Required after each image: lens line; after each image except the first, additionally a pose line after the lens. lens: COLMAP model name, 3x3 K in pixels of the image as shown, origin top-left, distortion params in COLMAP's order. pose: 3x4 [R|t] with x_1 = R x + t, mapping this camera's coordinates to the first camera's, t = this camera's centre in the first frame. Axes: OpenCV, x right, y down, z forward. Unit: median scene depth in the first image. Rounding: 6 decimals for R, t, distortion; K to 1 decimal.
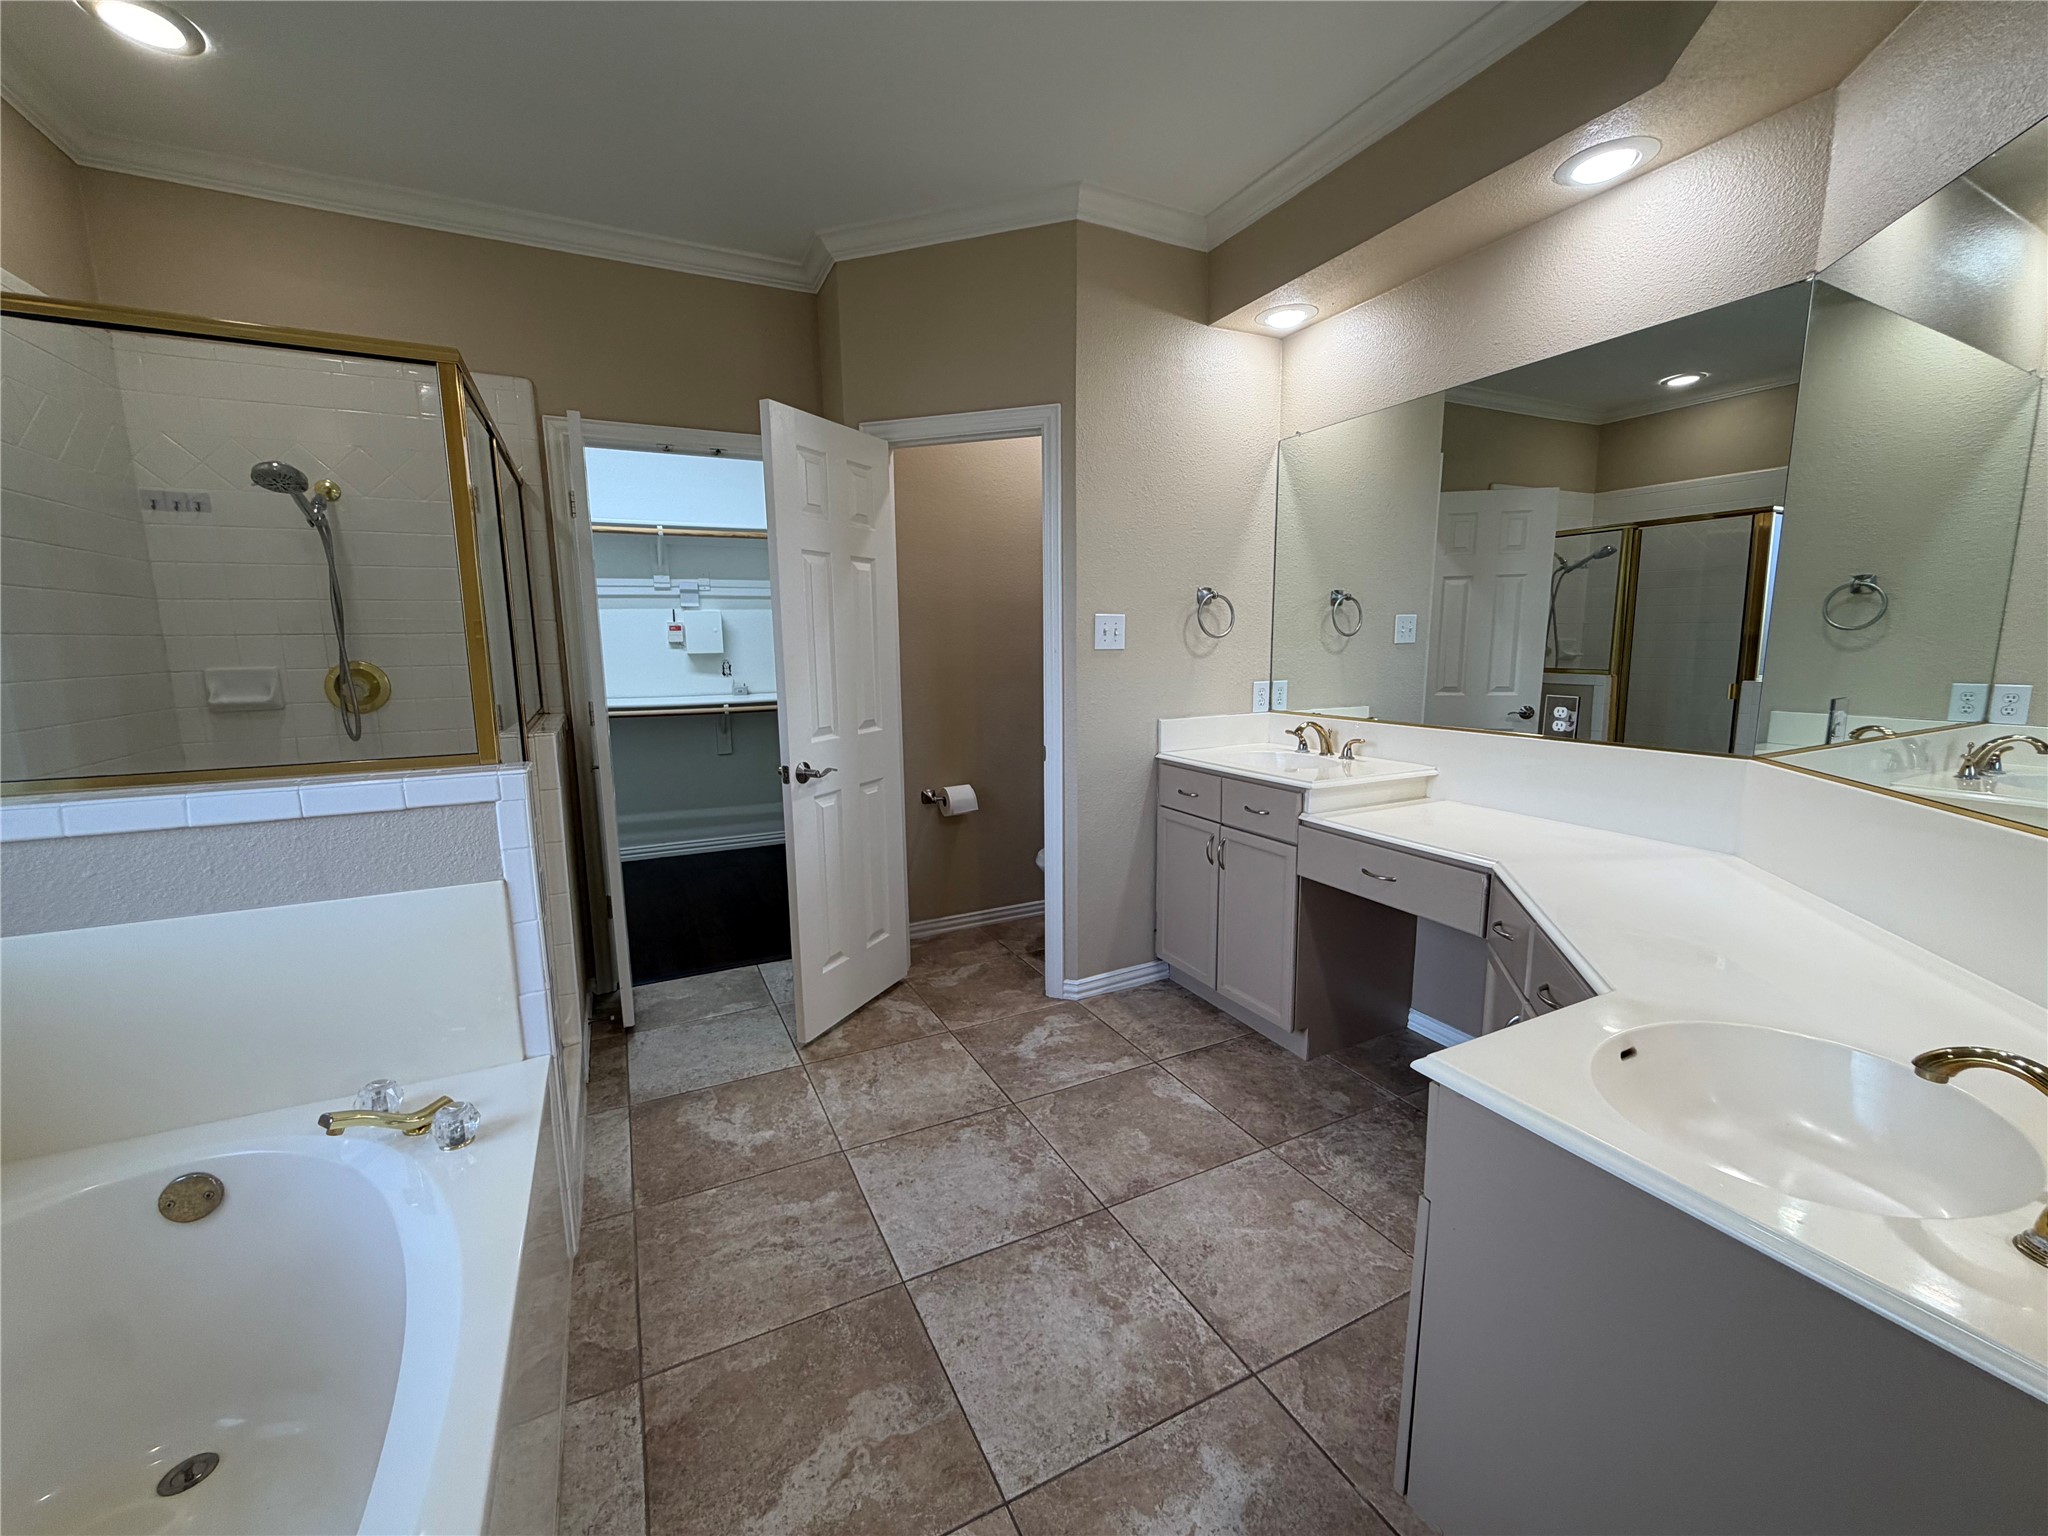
lens RADIAL K [[815.2, 0, 1019.5], [0, 815.2, 769.0], [0, 0, 1]] dist [0.003845, -0.001530]
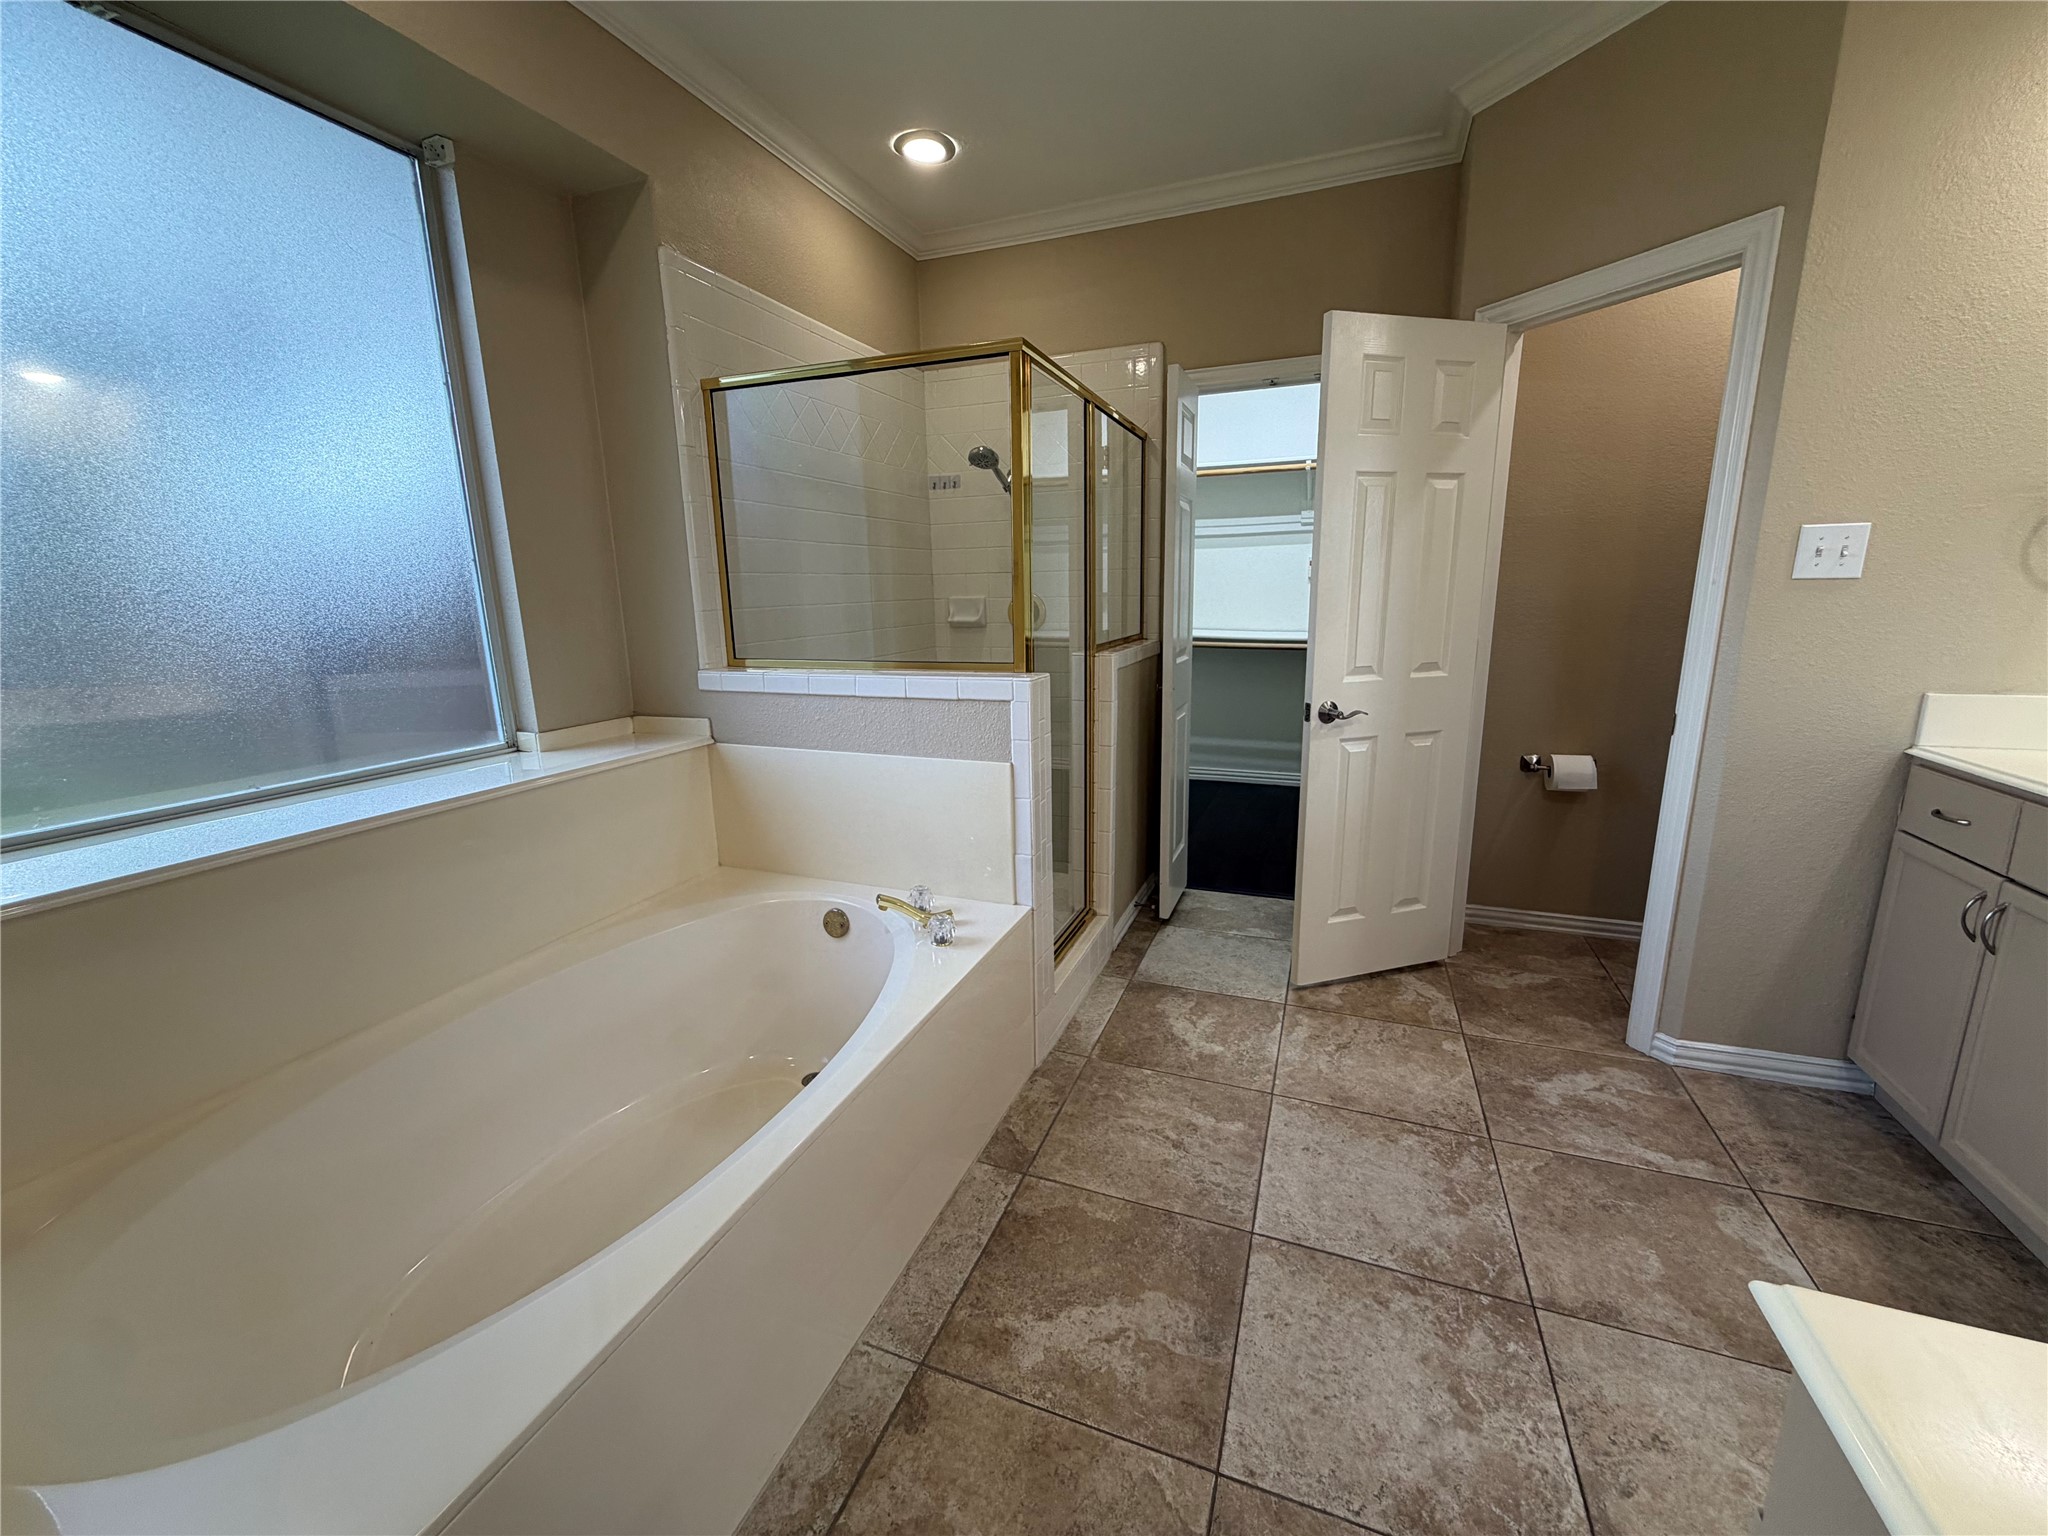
lens RADIAL K [[815.2, 0, 1025.0], [0, 815.2, 768.8], [0, 0, 1]] dist [0.003845, -0.001530]
pose [[0.675062, 0.158640, -0.720503, 0.206705], [-0.105234, 0.987327, 0.118793, -0.006897], [0.730217, -0.004371, 0.683201, 0.093980]]
